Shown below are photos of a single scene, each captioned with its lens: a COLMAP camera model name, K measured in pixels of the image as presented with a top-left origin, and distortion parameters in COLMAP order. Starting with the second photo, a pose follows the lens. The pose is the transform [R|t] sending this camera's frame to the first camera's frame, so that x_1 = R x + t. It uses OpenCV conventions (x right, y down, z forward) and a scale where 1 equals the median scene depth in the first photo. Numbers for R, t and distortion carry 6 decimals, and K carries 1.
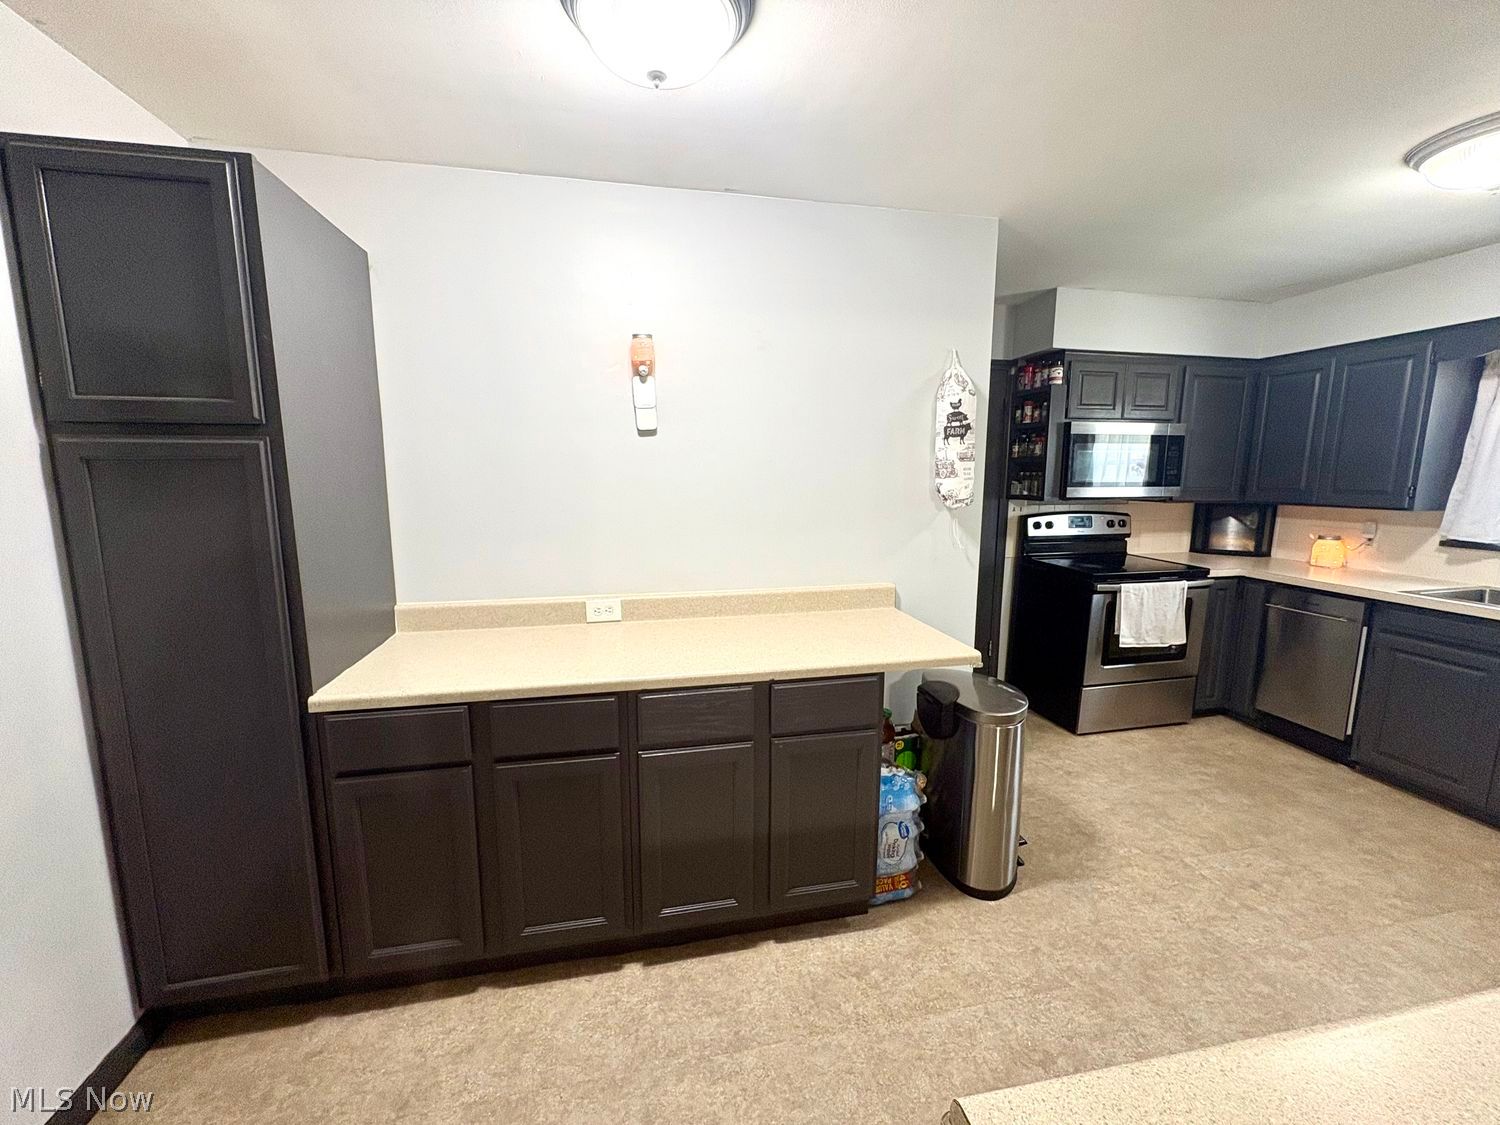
lens RADIAL K [[596.8, 0, 749.6], [0, 596.8, 562.3], [0, 0, 1]] dist [0.000037, 0.000000]
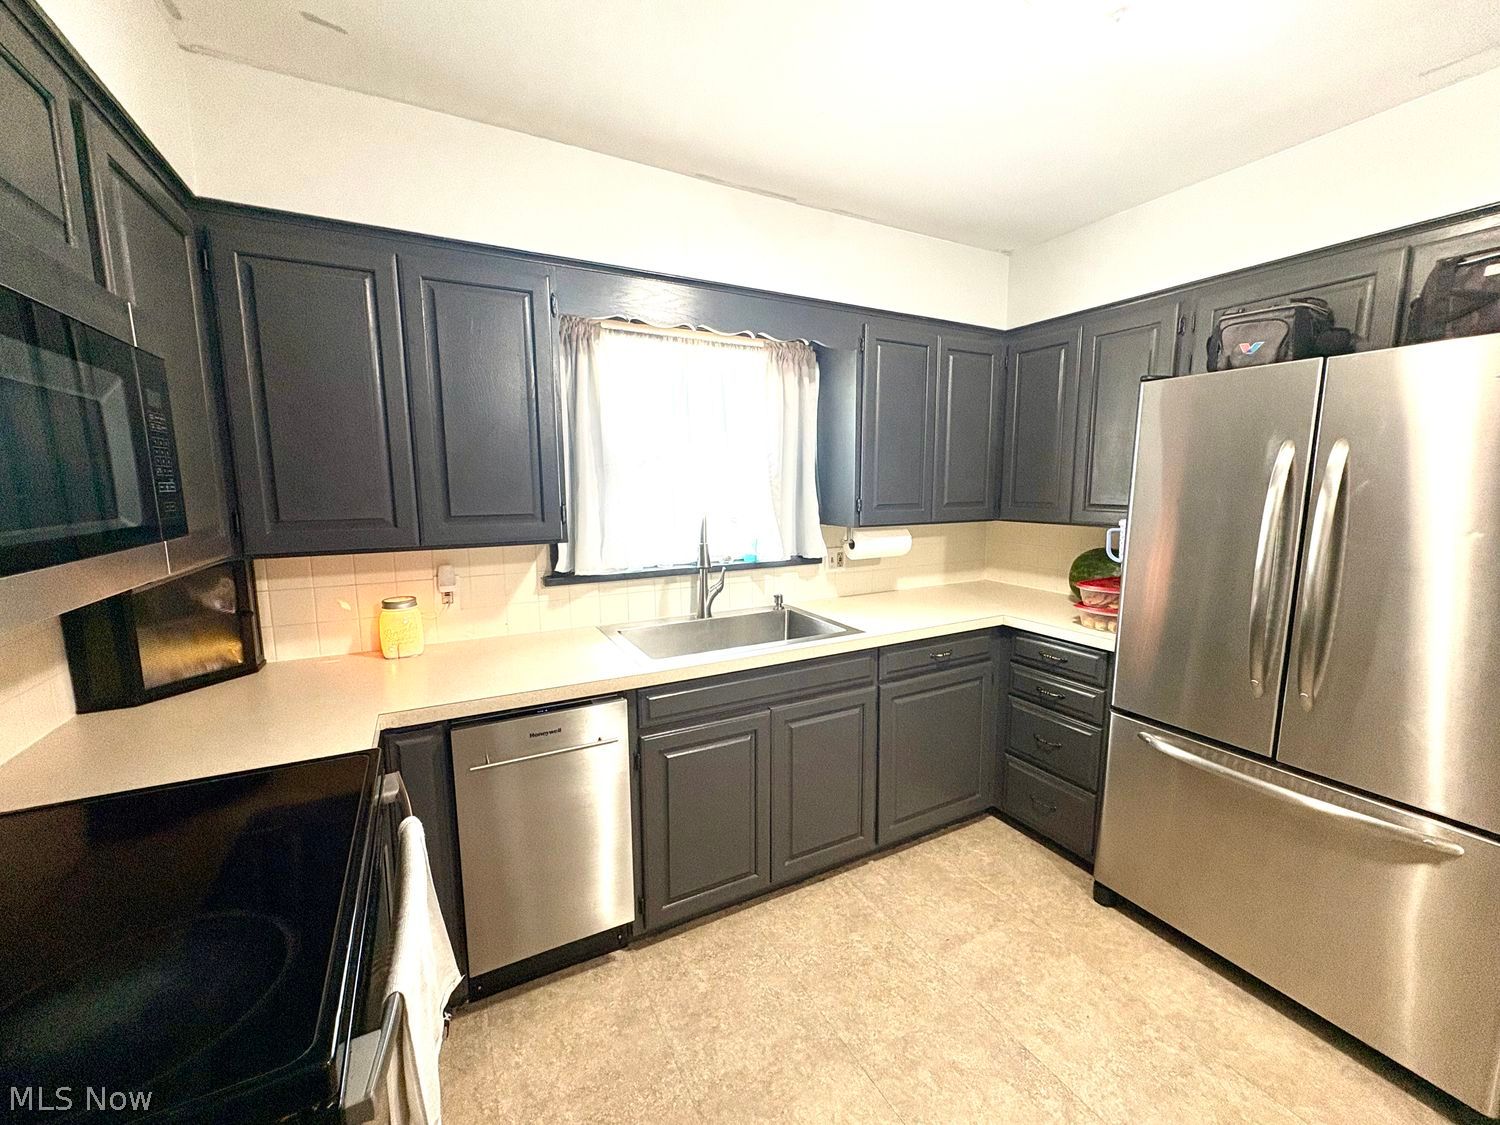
lens RADIAL K [[596.8, 0, 747.5], [0, 596.8, 561.2], [0, 0, 1]] dist [0.000037, 0.000000]
pose [[-0.278190, -0.127335, 0.952049, 0.465378], [0.150980, 0.973056, 0.174261, -0.162724], [-0.948586, 0.192218, -0.251469, 1.063298]]
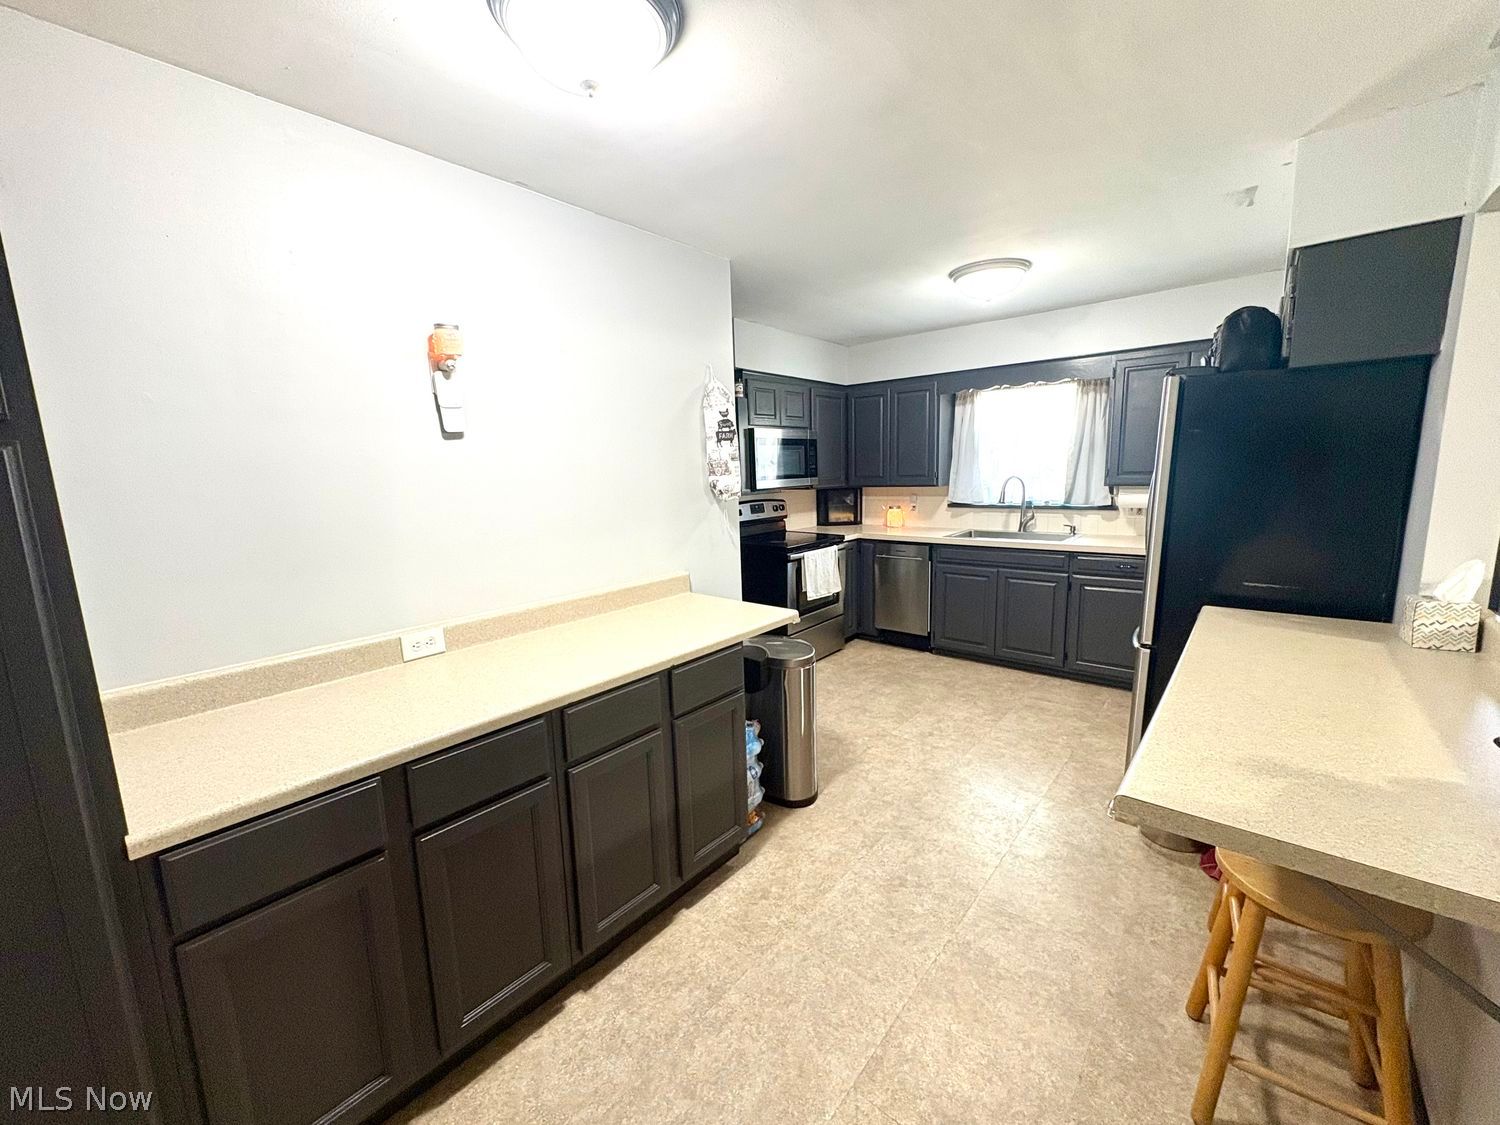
lens RADIAL K [[596.8, 0, 749.1], [0, 596.8, 562.0], [0, 0, 1]] dist [0.000037, 0.000000]
pose [[0.790832, -0.121081, 0.599937, -0.307261], [0.123715, 0.991626, 0.037052, -0.007516], [-0.599399, 0.044919, 0.799189, 0.029921]]
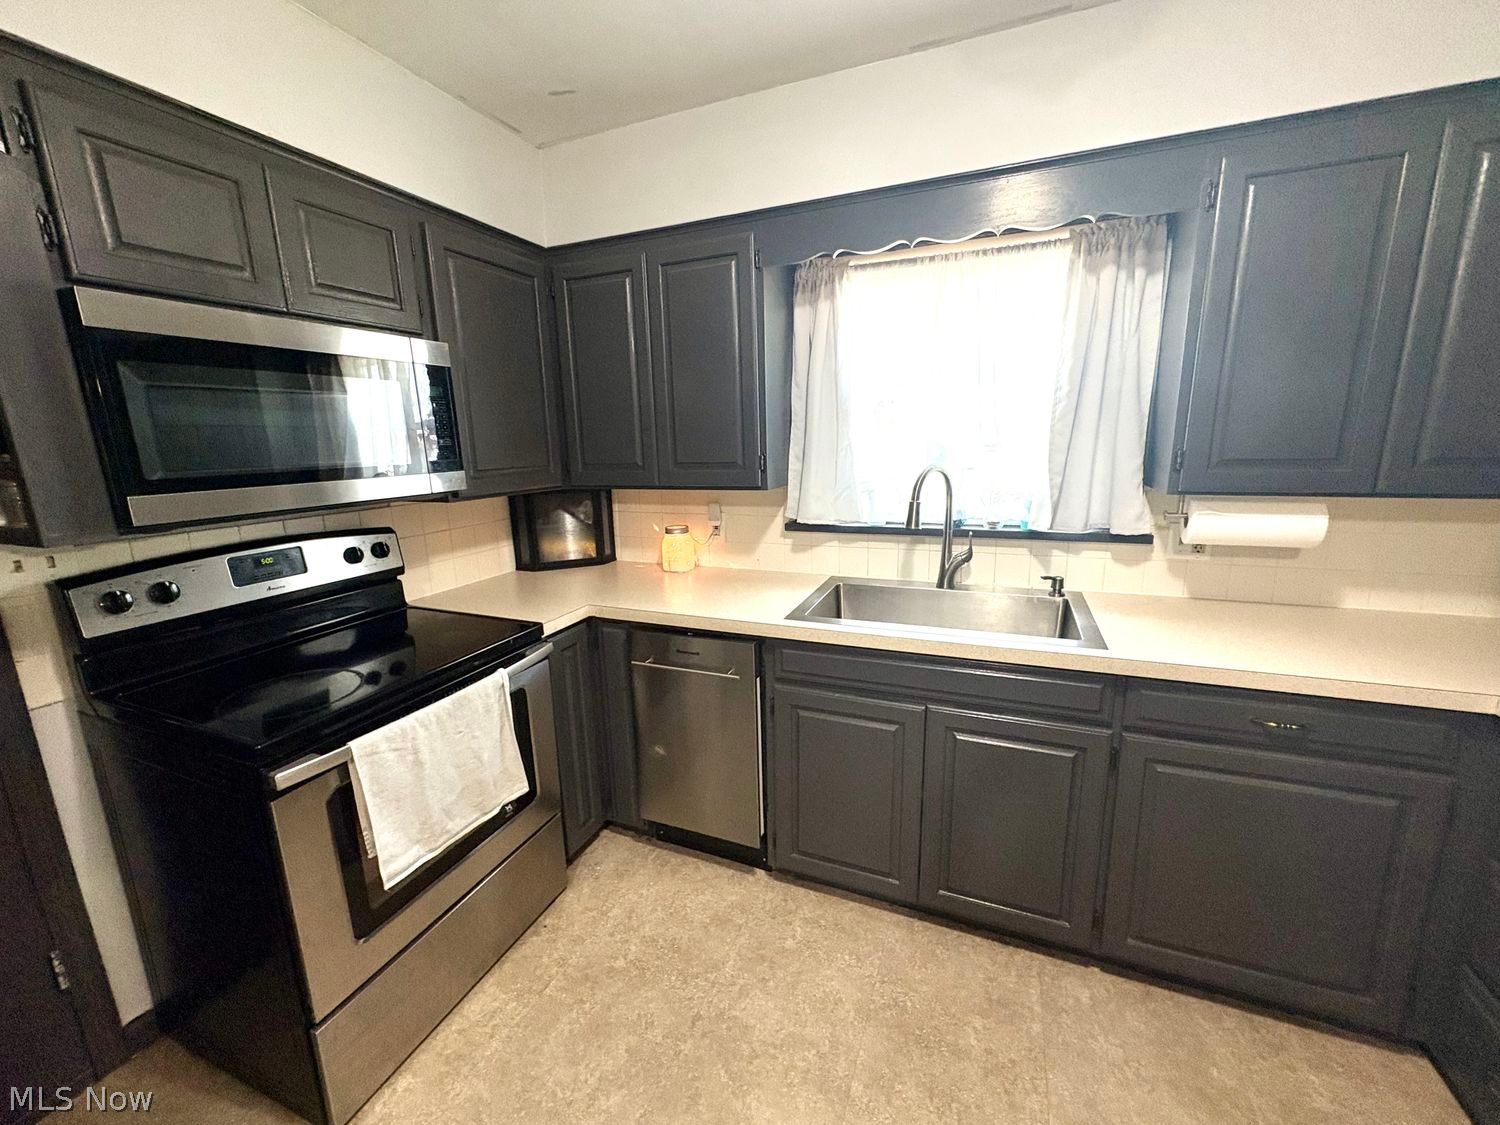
lens RADIAL K [[596.8, 0, 749.6], [0, 596.8, 561.7], [0, 0, 1]] dist [0.000037, 0.000000]
pose [[0.562226, -0.185395, 0.805935, 0.567580], [0.150863, 0.981187, 0.120466, -0.098475], [-0.813106, 0.053857, 0.579618, 0.669485]]
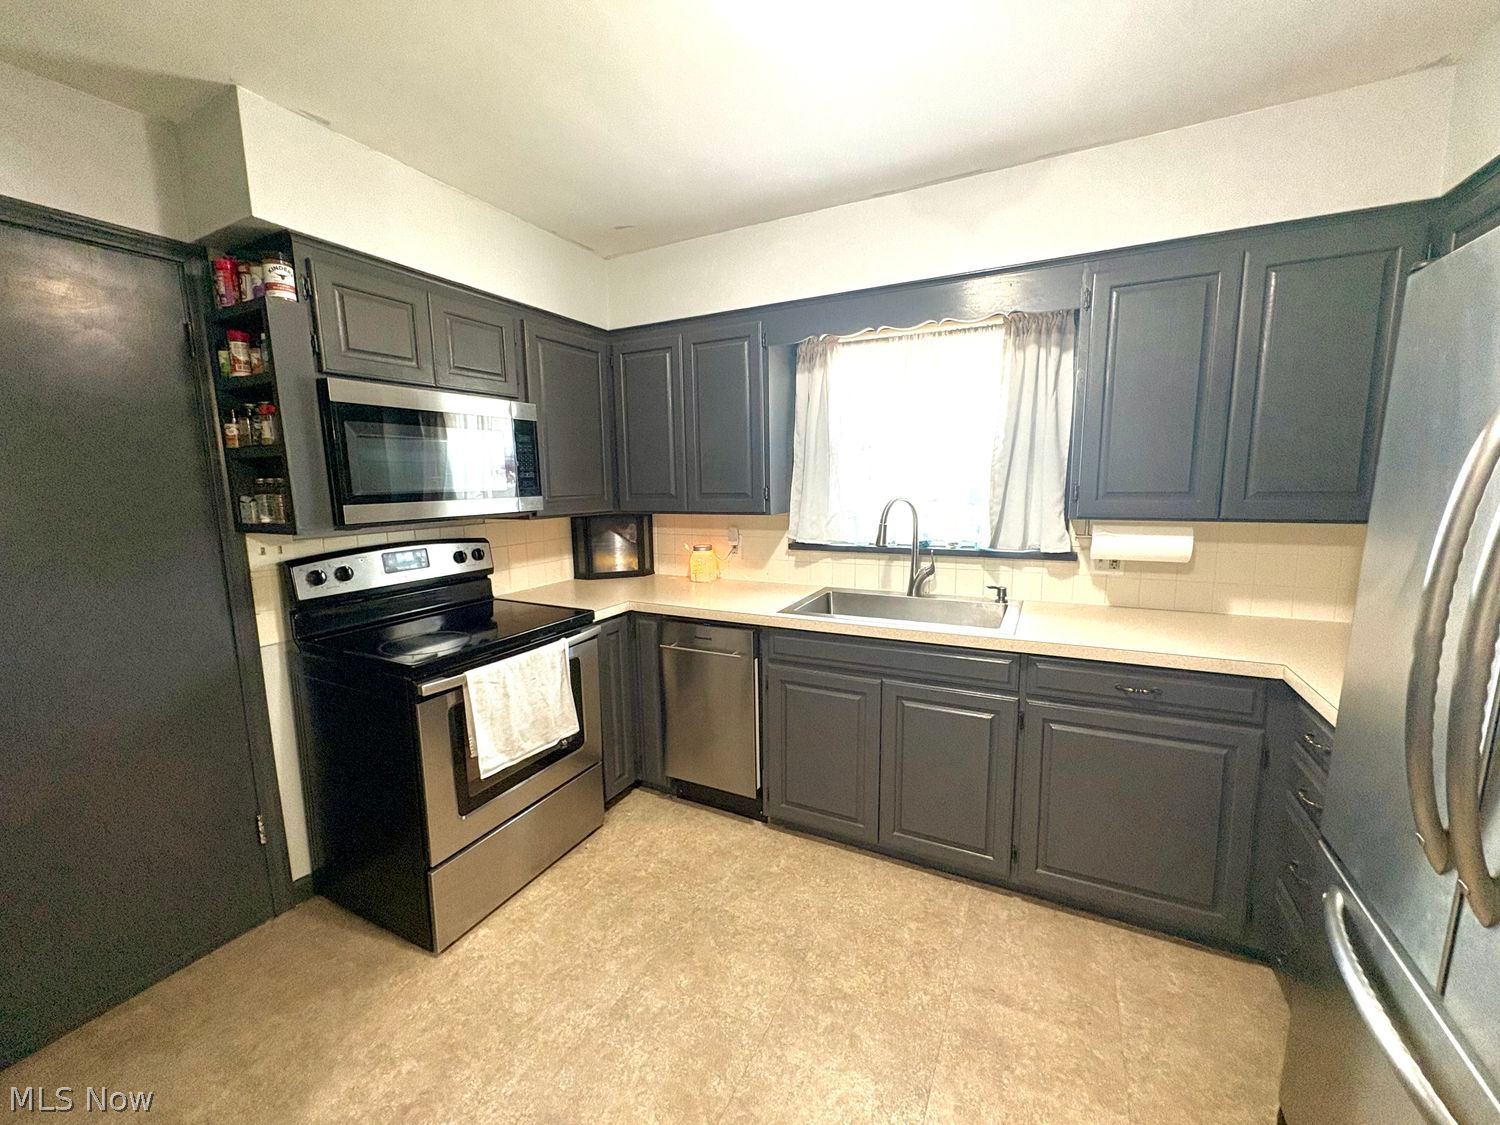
lens RADIAL K [[596.8, 0, 749.3], [0, 596.8, 562.1], [0, 0, 1]] dist [0.000037, 0.000000]
pose [[0.627661, -0.120556, 0.769096, 0.435946], [0.135331, 0.989791, 0.044707, -0.065212], [-0.766634, 0.076022, 0.637568, 0.503109]]
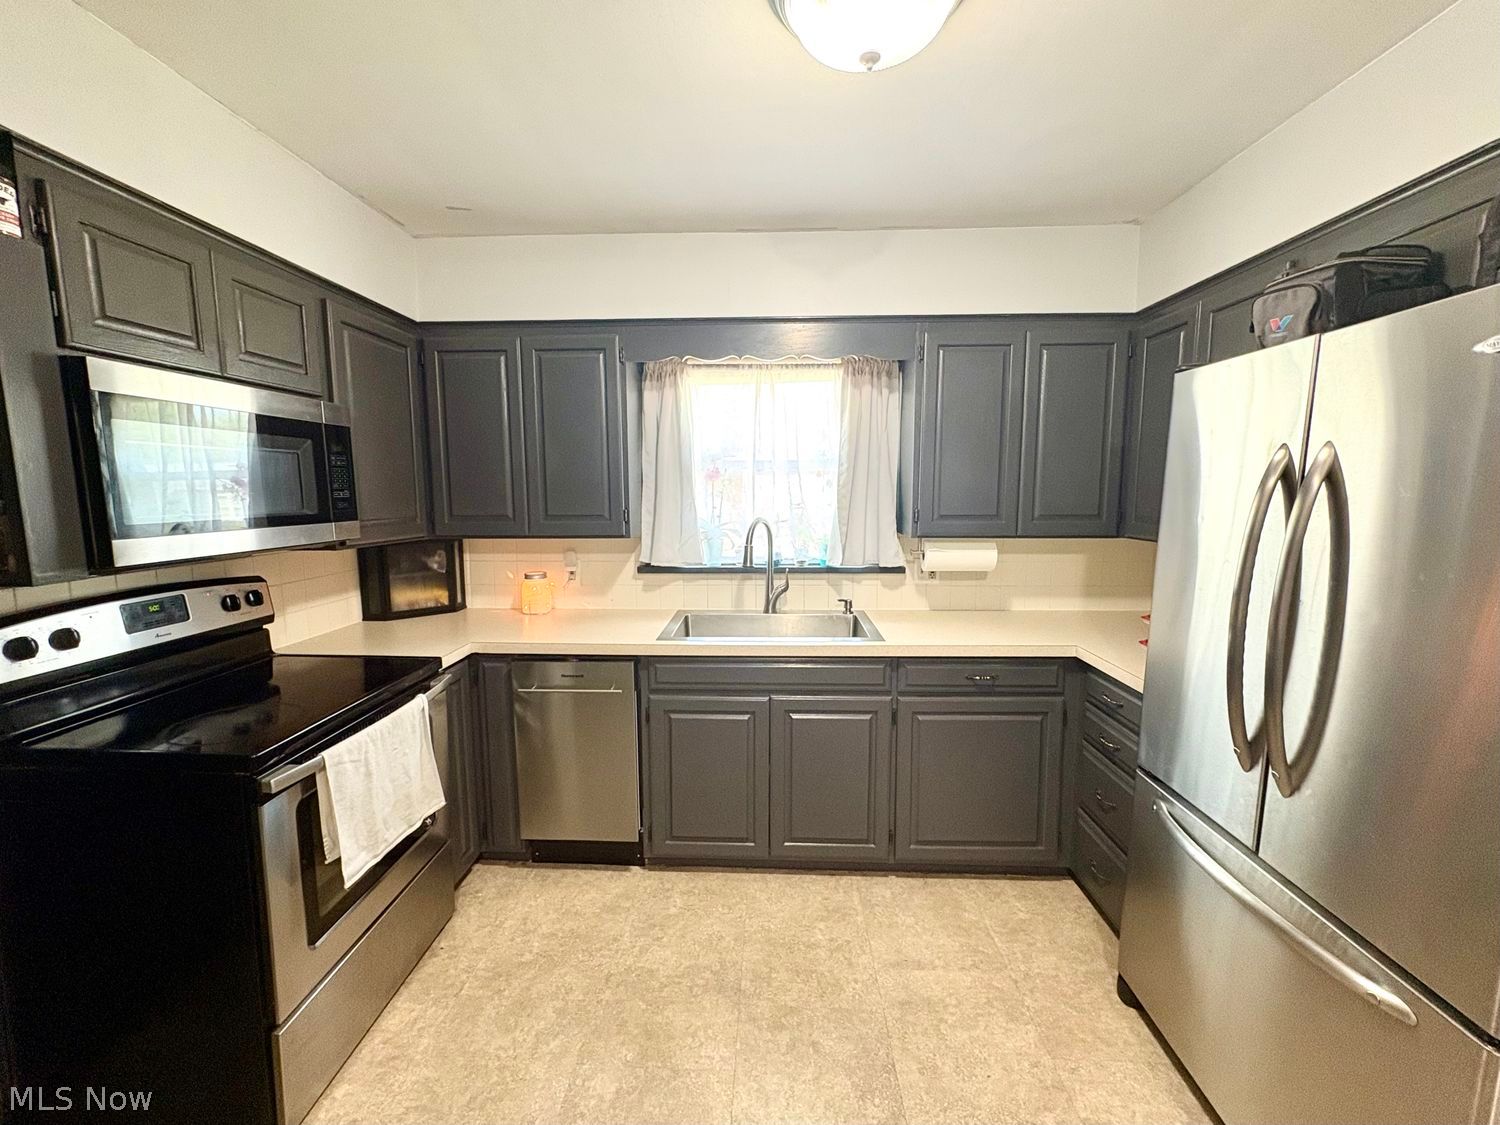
lens RADIAL K [[626.2, 0, 748.5], [0, 626.2, 561.9], [0, 0, 1]] dist [0.001667, -0.000444]
pose [[0.241723, -0.115290, 0.963472, 0.323645], [0.150720, 0.985327, 0.080091, -0.106367], [-0.958568, 0.125855, 0.255553, 0.671047]]
